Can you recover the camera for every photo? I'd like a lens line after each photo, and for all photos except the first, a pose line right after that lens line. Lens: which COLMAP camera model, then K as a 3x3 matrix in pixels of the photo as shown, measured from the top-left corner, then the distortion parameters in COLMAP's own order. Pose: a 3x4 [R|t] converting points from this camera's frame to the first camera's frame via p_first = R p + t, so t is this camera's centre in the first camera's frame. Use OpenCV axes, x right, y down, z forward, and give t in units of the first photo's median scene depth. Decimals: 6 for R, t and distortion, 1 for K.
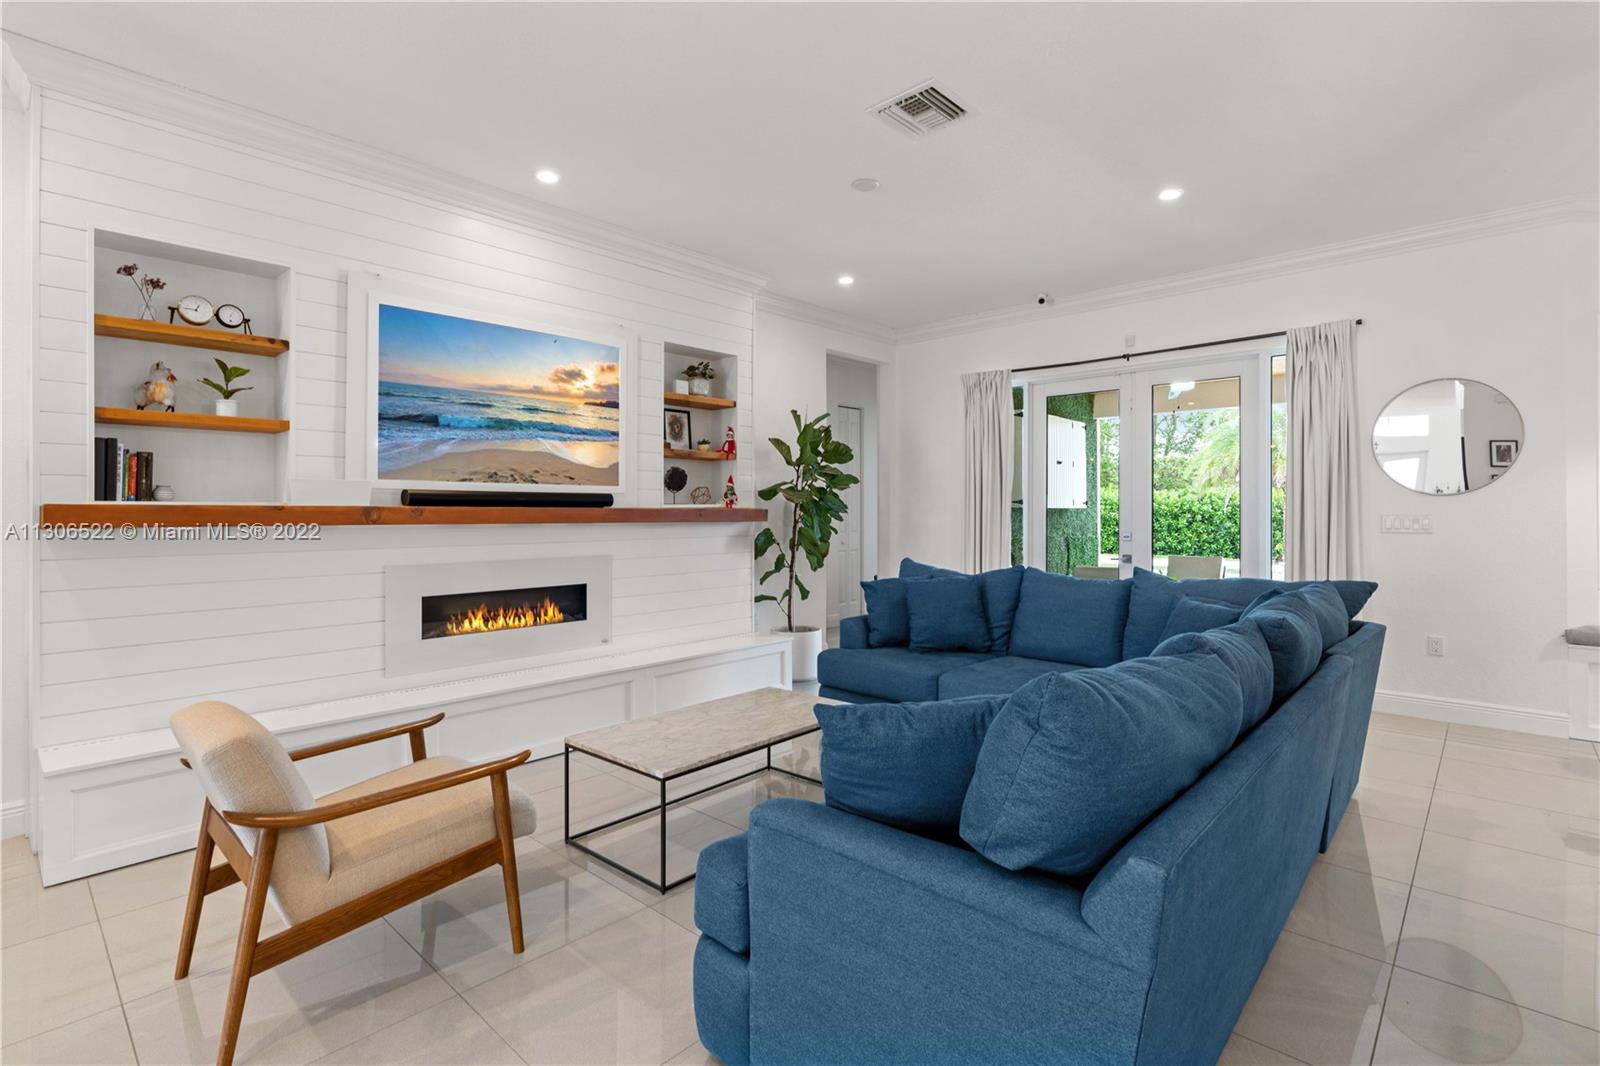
lens RADIAL K [[744.8, 0, 806.6], [0, 744.8, 528.6], [0, 0, 1]] dist [-0.008333, -0.001472]
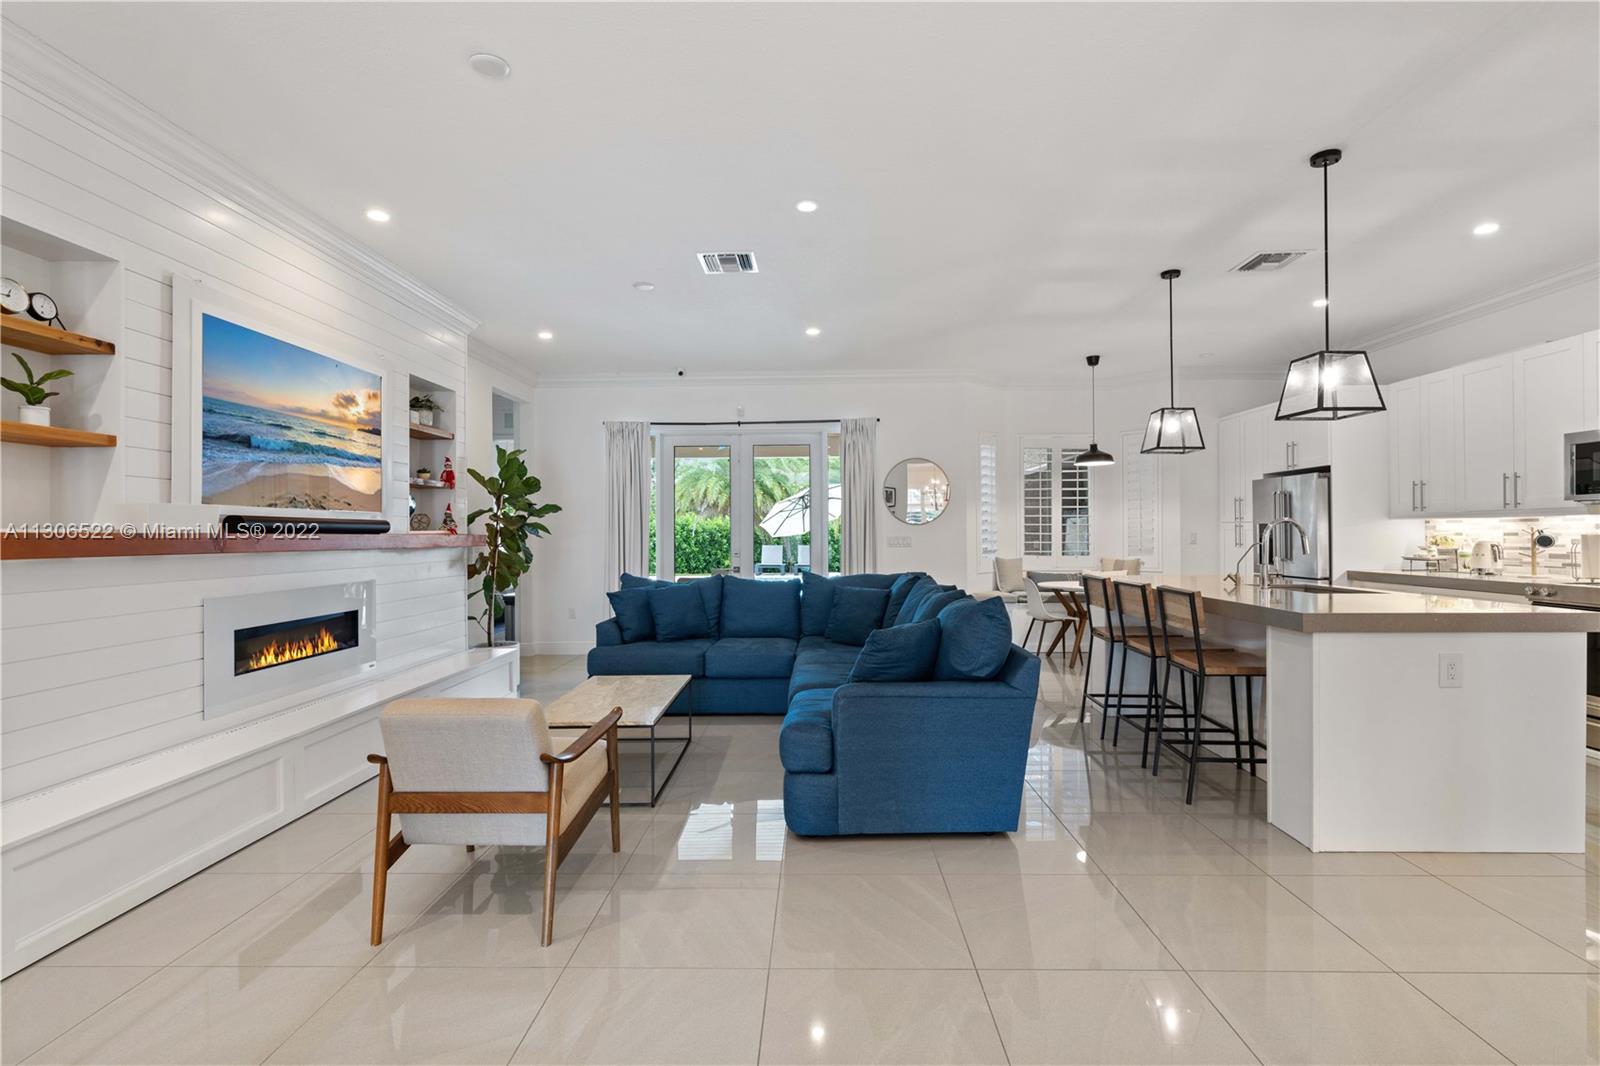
lens RADIAL K [[744.8, 0, 802.0], [0, 744.8, 530.4], [0, 0, 1]] dist [-0.008333, -0.001472]
pose [[0.746674, -0.002582, 0.665185, -0.529599], [0.023648, 0.999463, -0.022665, 0.003981], [-0.664770, 0.032654, 0.746334, -0.140837]]
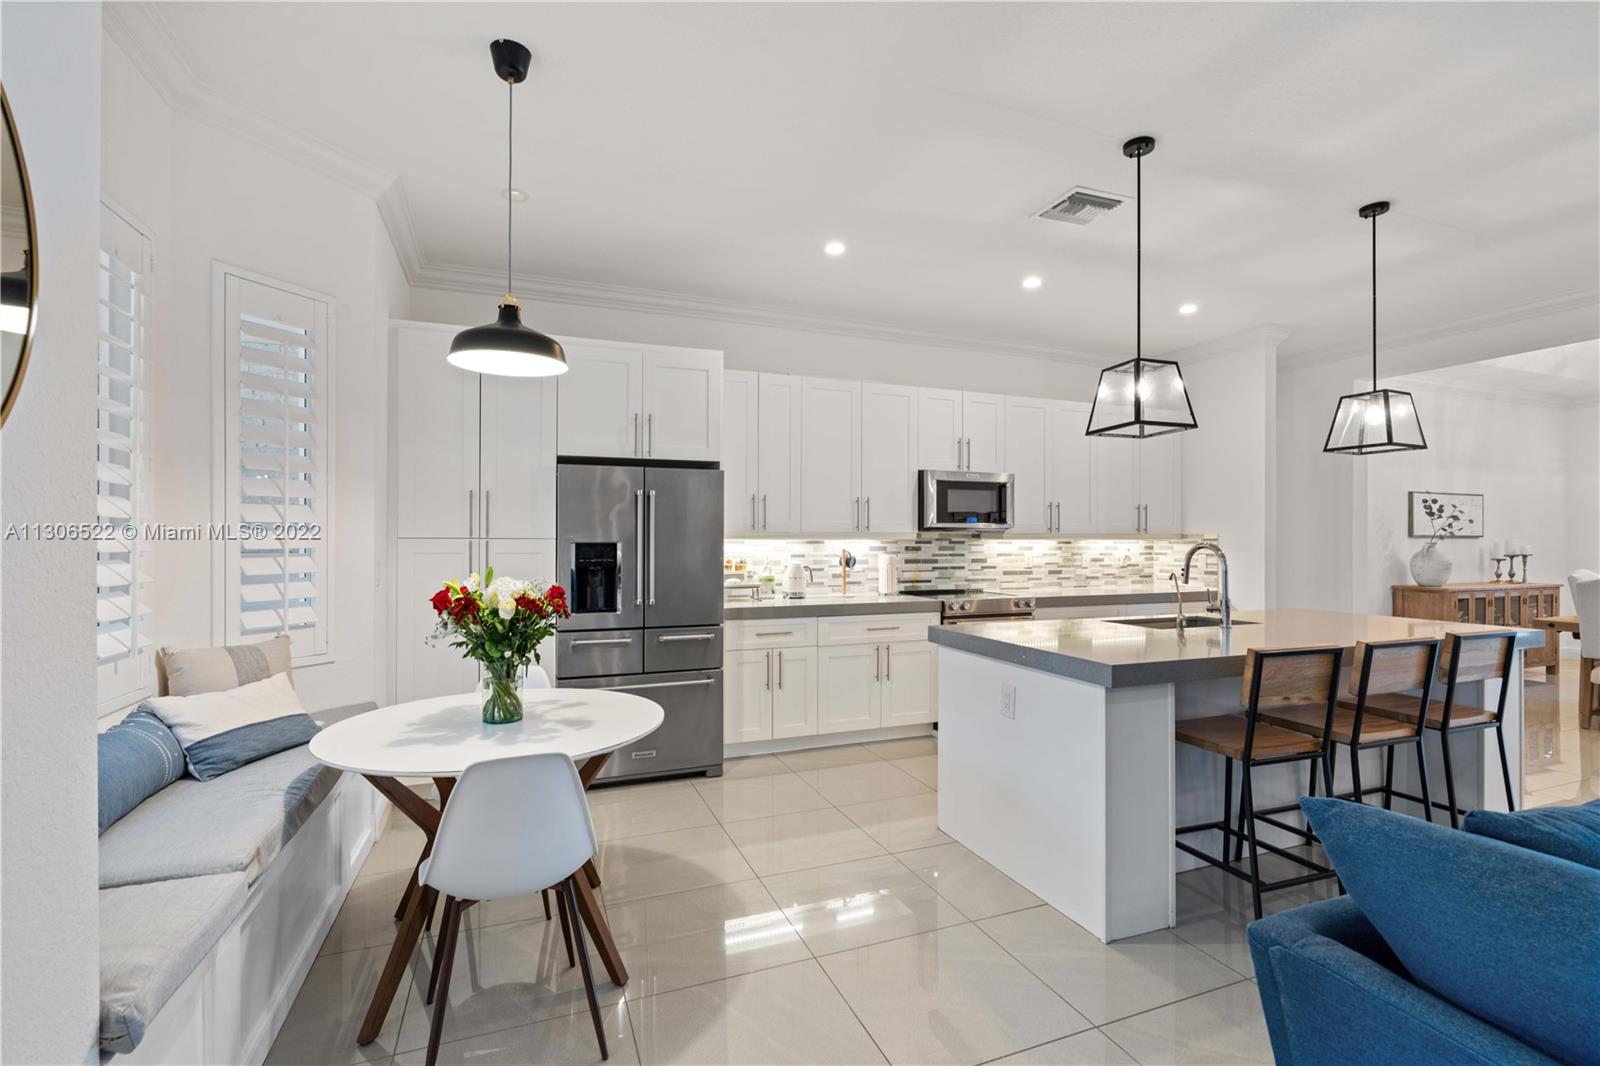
lens RADIAL K [[731.3, 0, 798.5], [0, 731.3, 538.8], [0, 0, 1]] dist [-0.011831, 0.004684]
pose [[-0.904790, -0.001888, 0.425853, 0.633988], [0.007690, 0.999755, 0.020772, -0.043011], [-0.425788, 0.022069, -0.904554, 1.079635]]
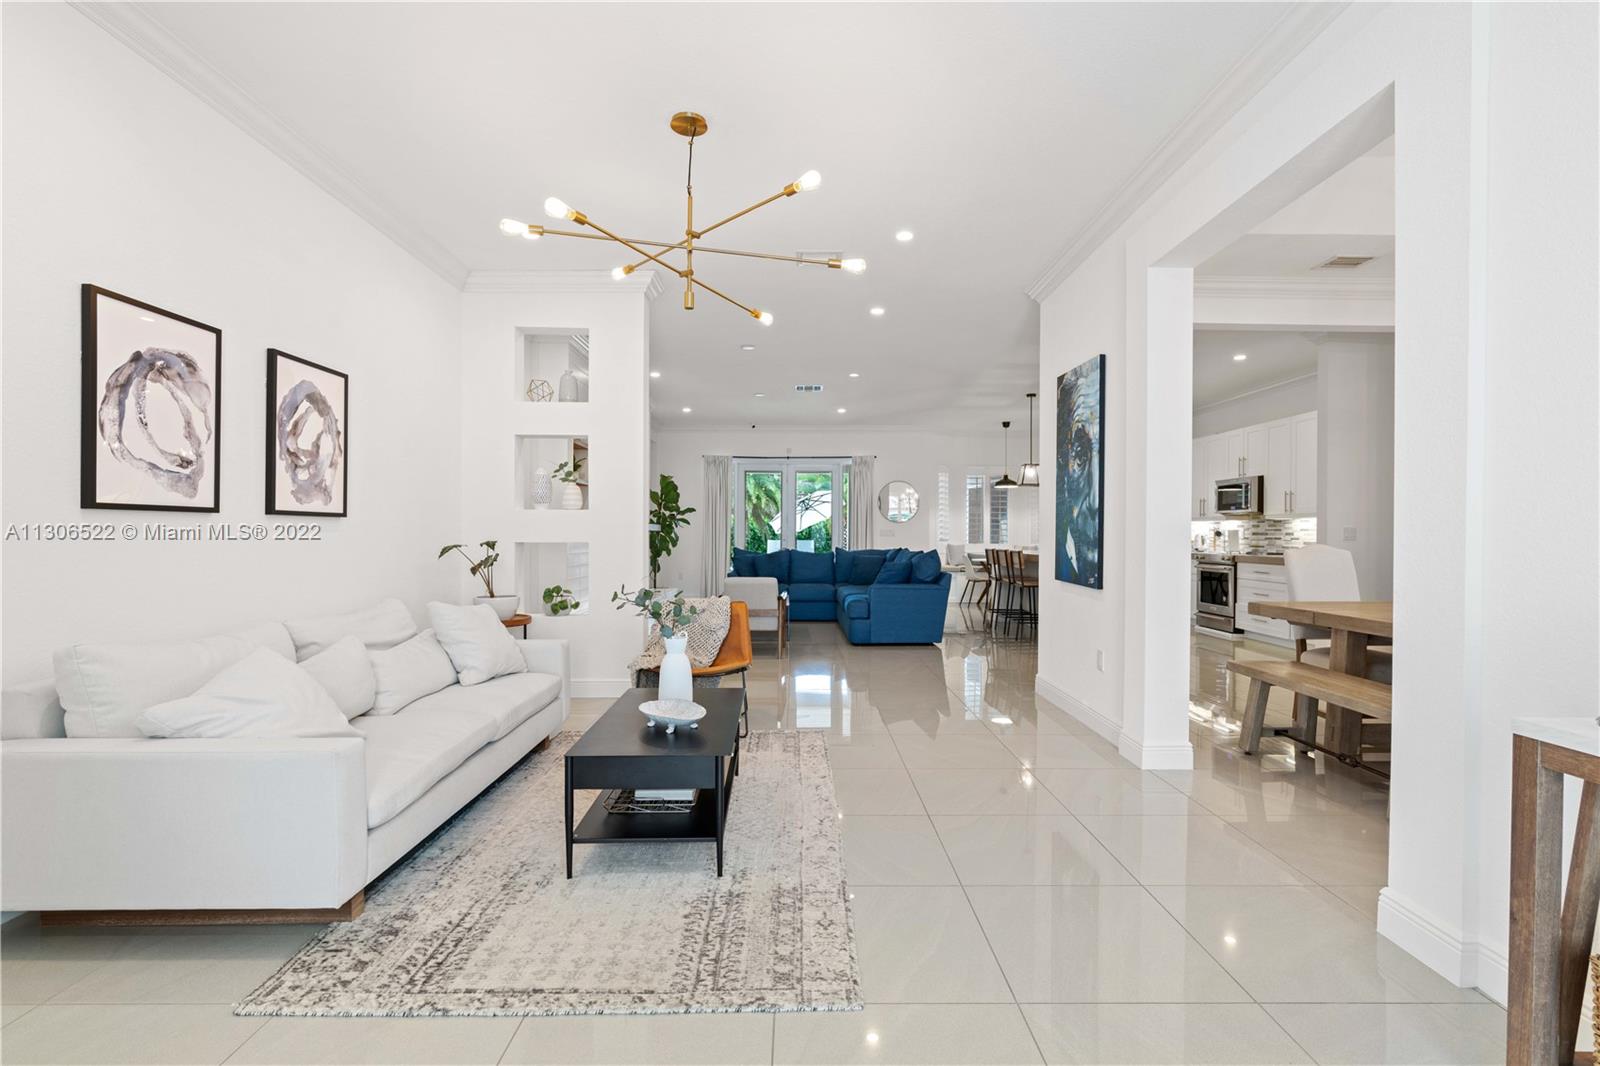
lens RADIAL K [[731.3, 0, 796.2], [0, 731.3, 539.0], [0, 0, 1]] dist [-0.011831, 0.004684]
pose [[0.729476, -0.002007, 0.684004, -1.359190], [0.012292, 0.999873, -0.010175, 0.043955], [-0.683896, 0.015830, 0.729408, -0.782899]]
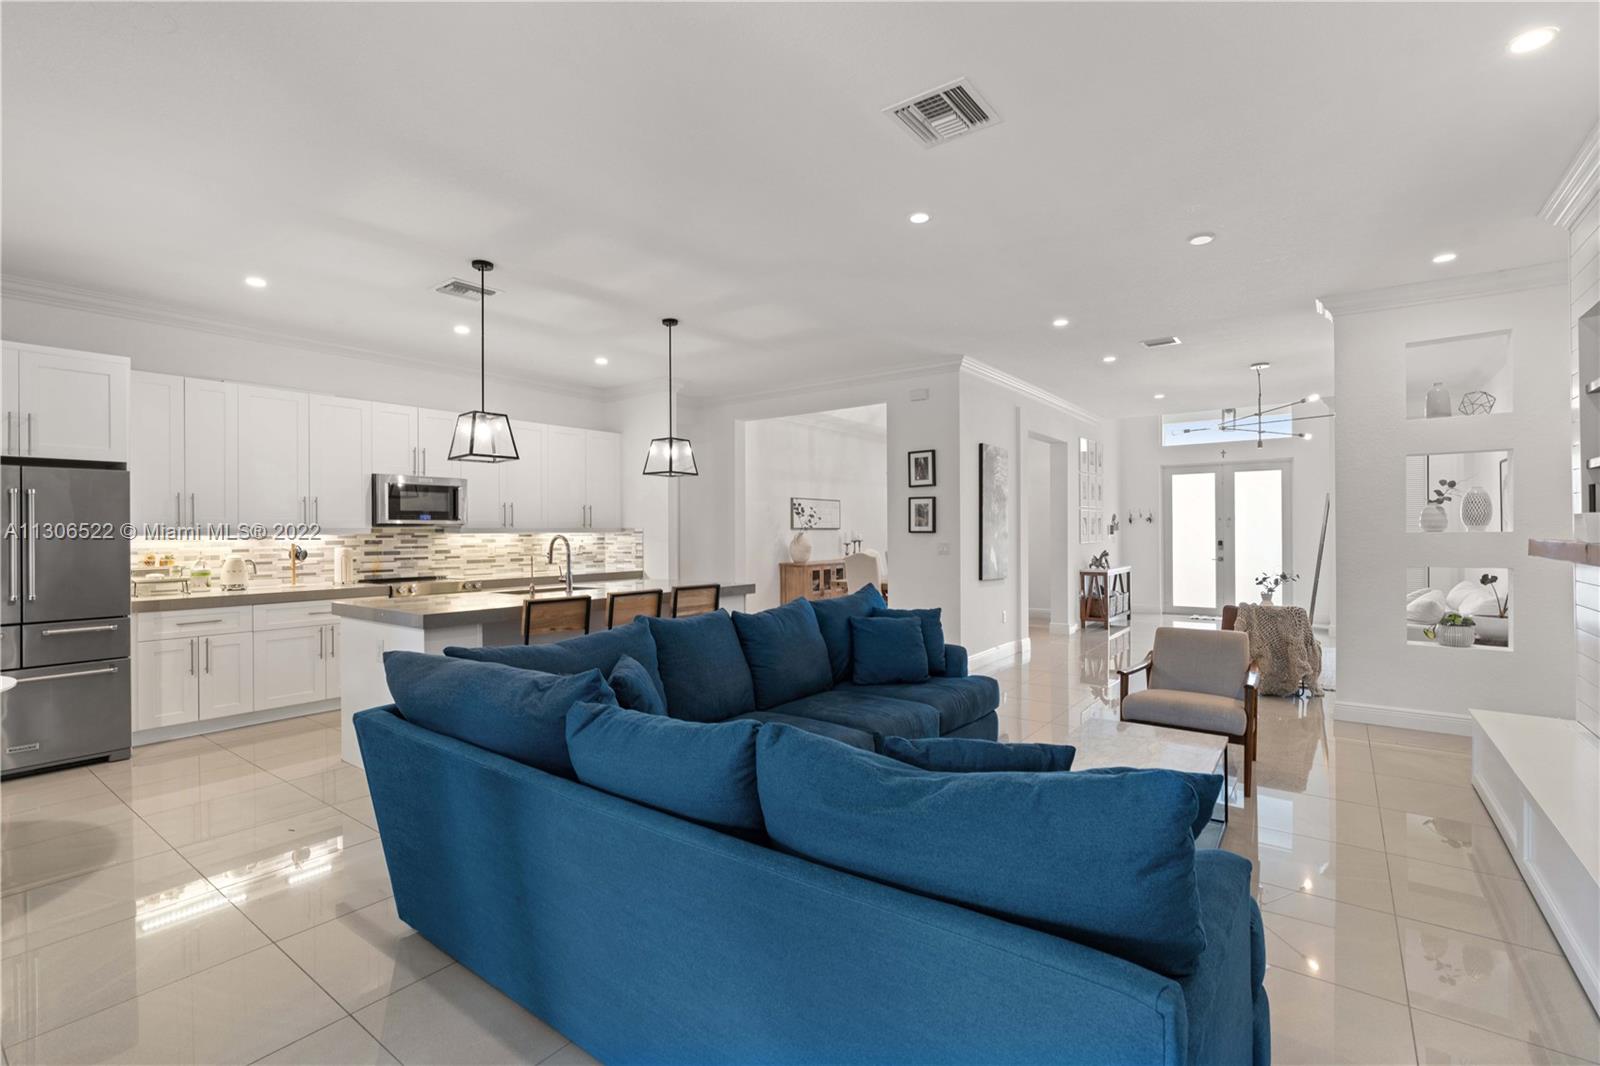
lens RADIAL K [[731.3, 0, 808.8], [0, 731.3, 529.4], [0, 0, 1]] dist [-0.011831, 0.004684]
pose [[-0.992417, 0.005600, -0.122790, 0.318368], [0.003126, 0.999788, 0.020333, -0.049662], [0.122878, 0.019795, -0.992224, 1.373278]]
